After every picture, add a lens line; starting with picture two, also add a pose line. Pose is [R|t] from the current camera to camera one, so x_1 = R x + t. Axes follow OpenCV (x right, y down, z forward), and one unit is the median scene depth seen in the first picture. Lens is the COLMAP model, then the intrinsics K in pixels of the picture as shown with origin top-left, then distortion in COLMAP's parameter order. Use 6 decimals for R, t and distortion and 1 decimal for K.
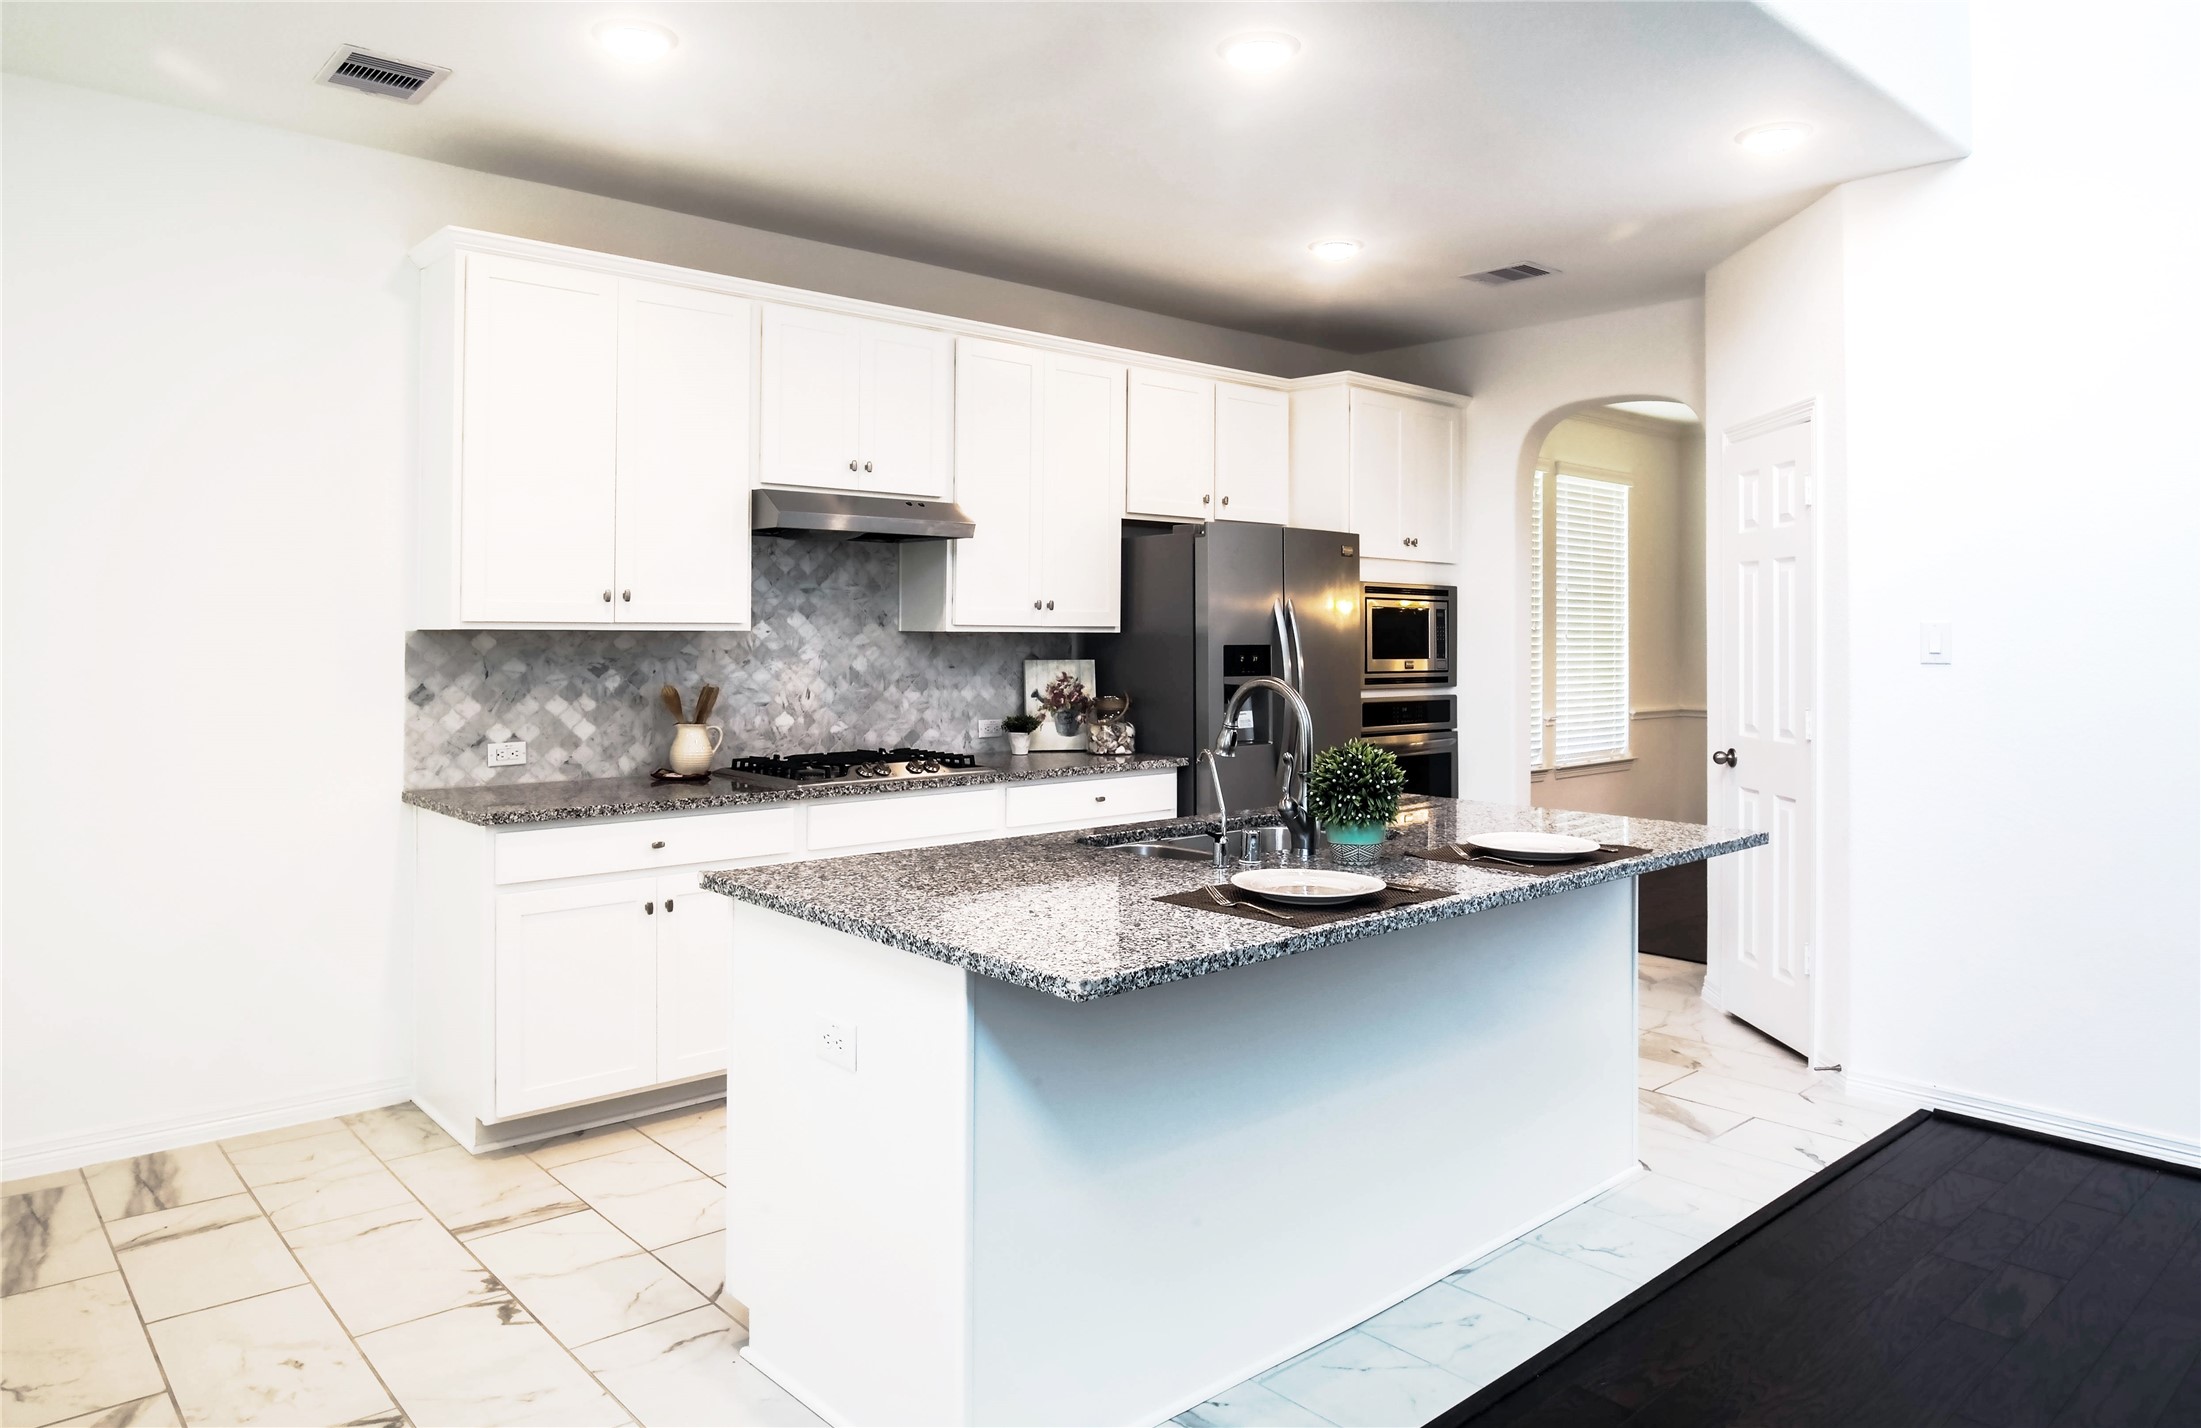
lens RADIAL K [[1439.9, 0, 1095.6], [0, 1439.9, 611.1], [0, 0, 1]] dist [0.000922, -0.000186]
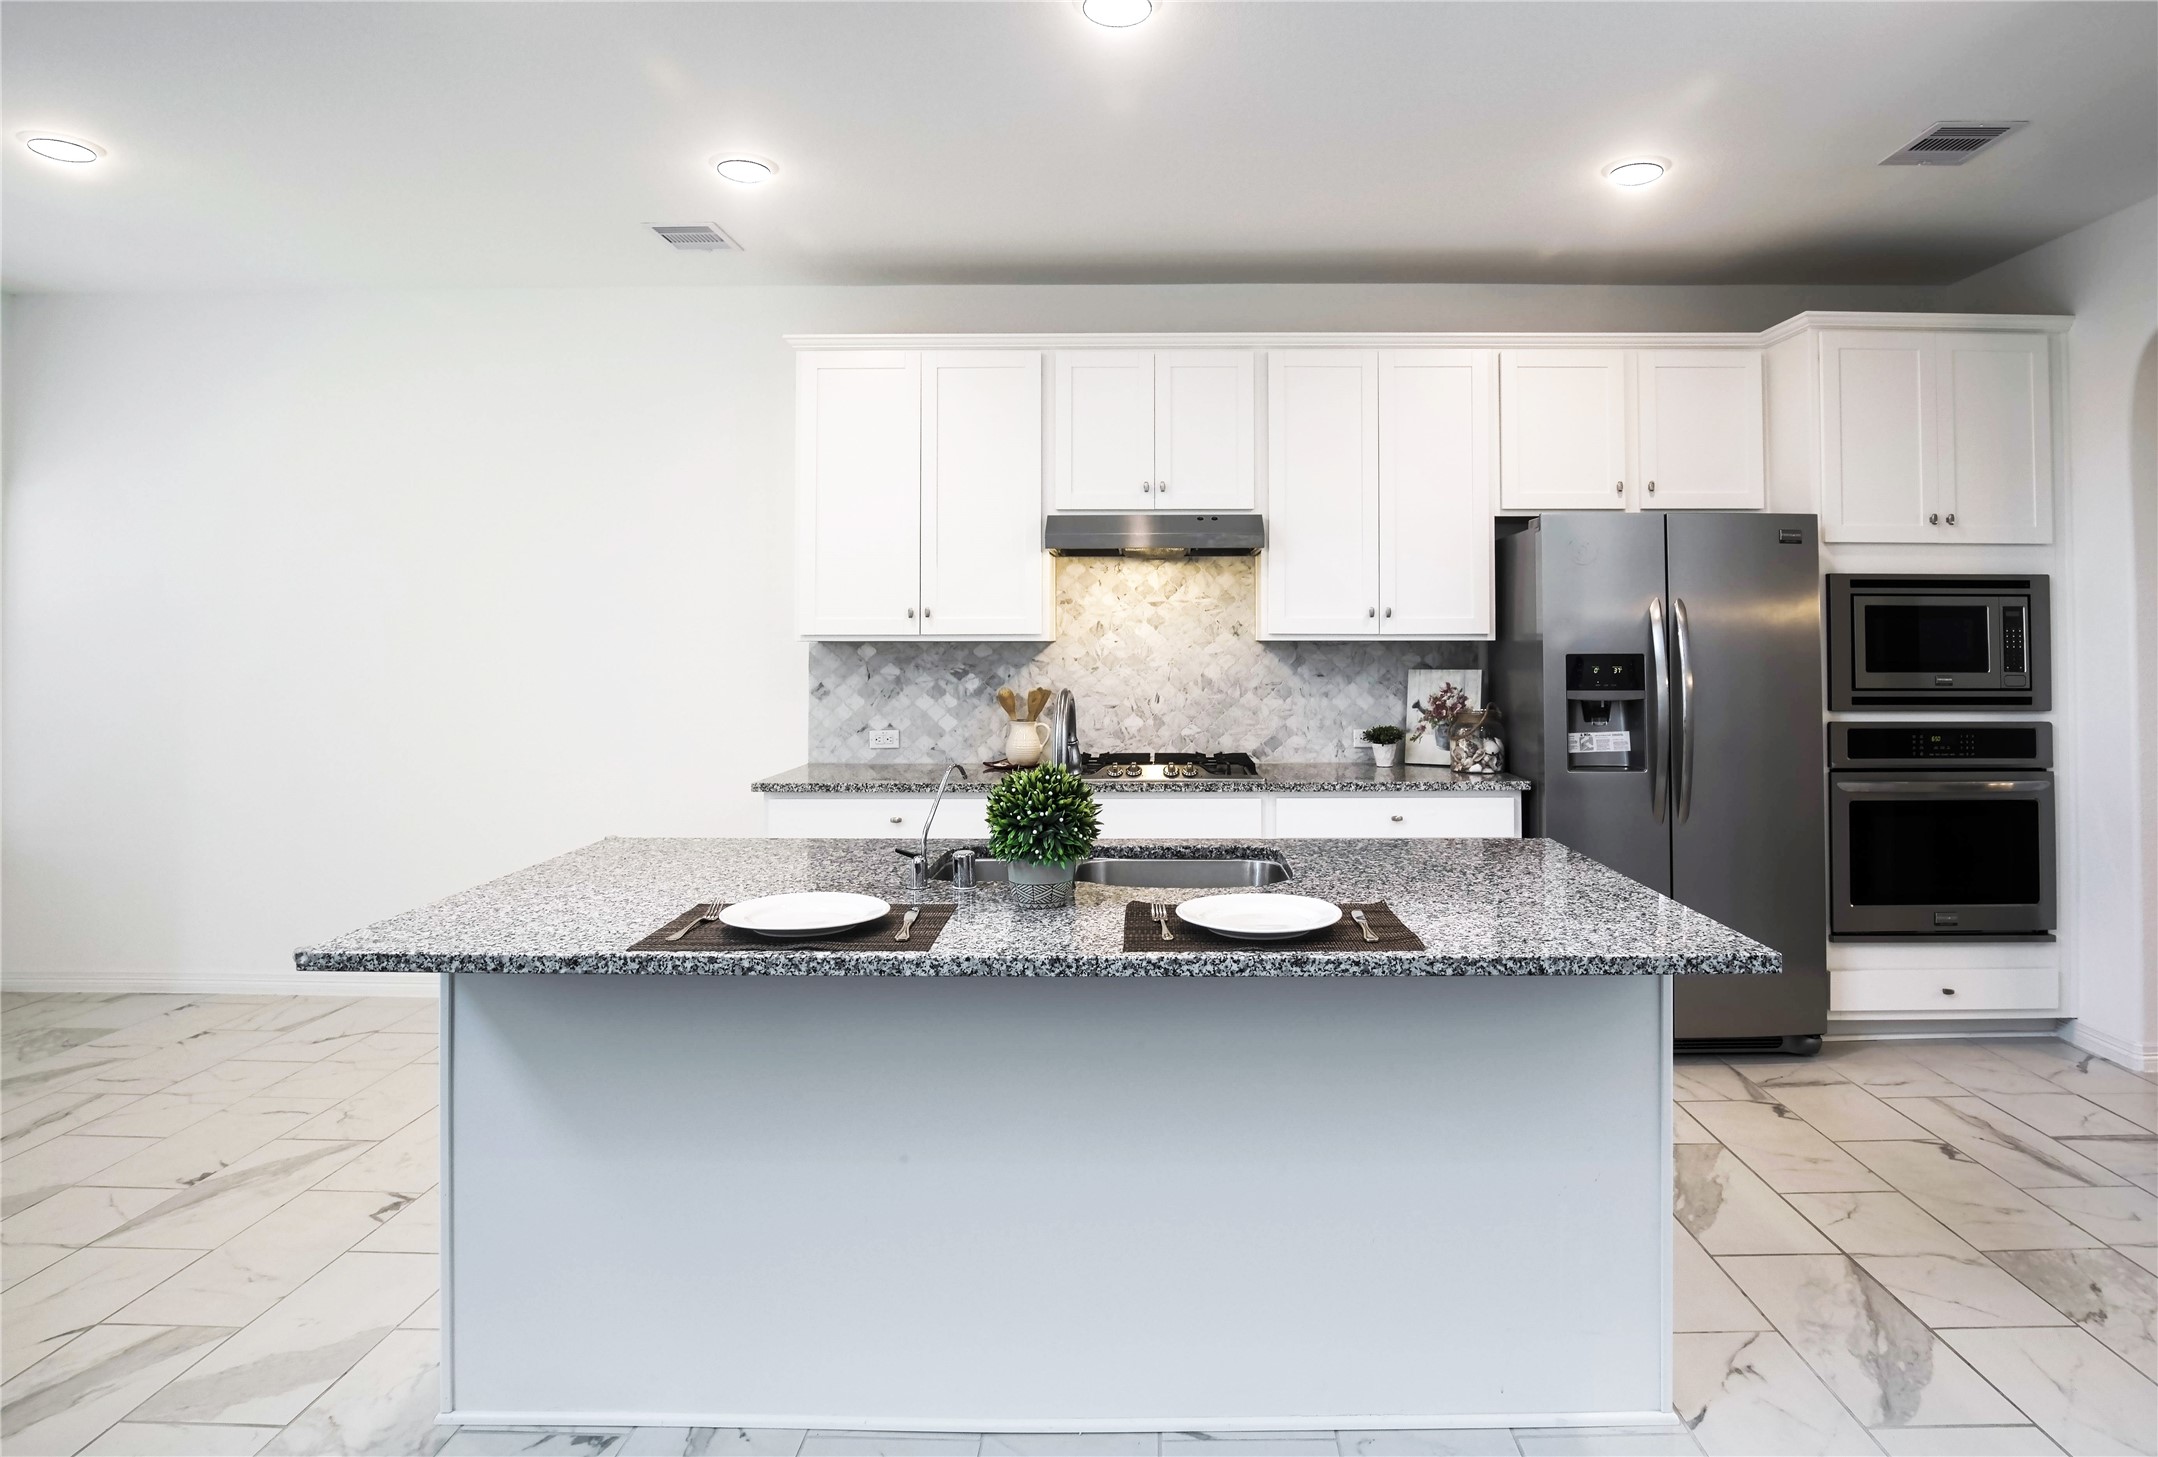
lens RADIAL K [[1249.5, 0, 1083.2], [0, 1249.5, 603.4], [0, 0, 1]] dist [-0.004643, -0.000540]
pose [[0.747474, -0.026676, -0.663756, 0.377208], [0.014148, 0.999606, -0.024241, 0.007373], [0.664141, 0.008729, 0.747557, 0.243979]]
